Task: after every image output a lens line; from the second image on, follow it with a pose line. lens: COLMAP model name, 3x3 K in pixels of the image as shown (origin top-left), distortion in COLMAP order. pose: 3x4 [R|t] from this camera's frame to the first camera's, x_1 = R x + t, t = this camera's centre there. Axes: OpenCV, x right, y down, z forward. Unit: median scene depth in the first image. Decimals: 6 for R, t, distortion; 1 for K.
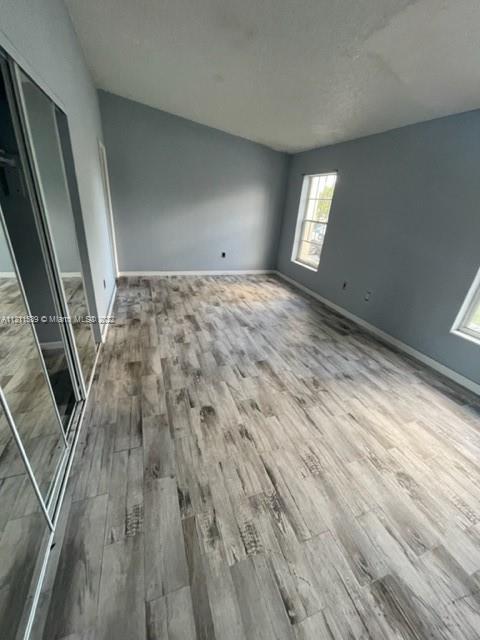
lens RADIAL K [[257.1, 0, 241.7], [0, 257.1, 315.3], [0, 0, 1]] dist [-0.001367, 0.000121]
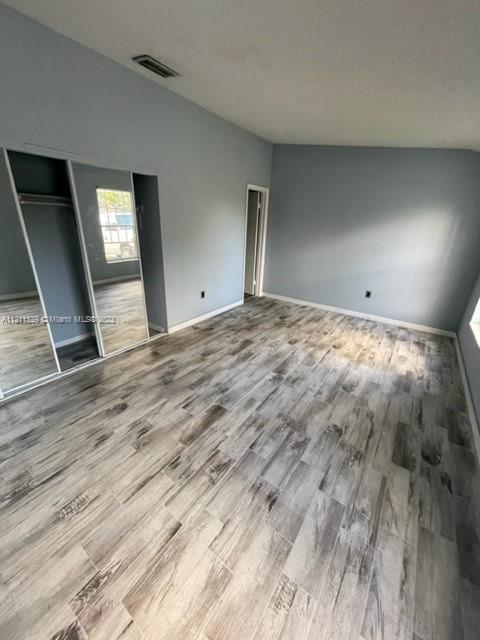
lens RADIAL K [[257.1, 0, 241.7], [0, 257.1, 315.3], [0, 0, 1]] dist [-0.001367, 0.000121]
pose [[0.576899, 0.234760, -0.782352, 0.600361], [-0.323666, 0.945104, 0.044929, -0.143249], [0.749952, 0.227302, 0.621214, 0.383494]]
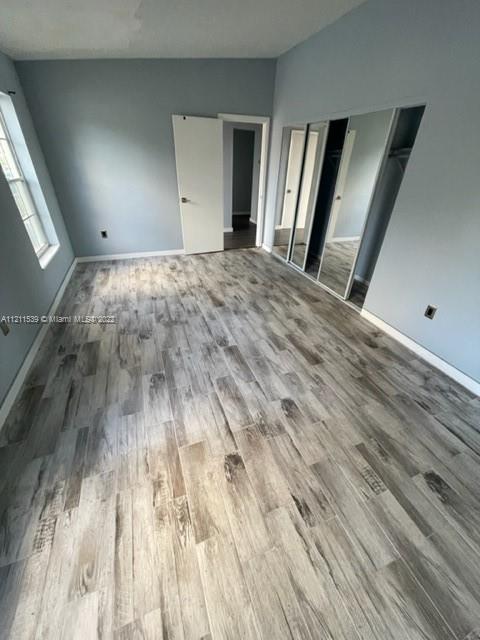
lens RADIAL K [[257.1, 0, 241.7], [0, 257.1, 315.3], [0, 0, 1]] dist [-0.001367, 0.000121]
pose [[-0.993384, -0.088613, -0.073053, 0.050214], [-0.110652, 0.568223, 0.815401, -0.654659], [-0.030745, 0.818090, -0.574268, 1.452521]]
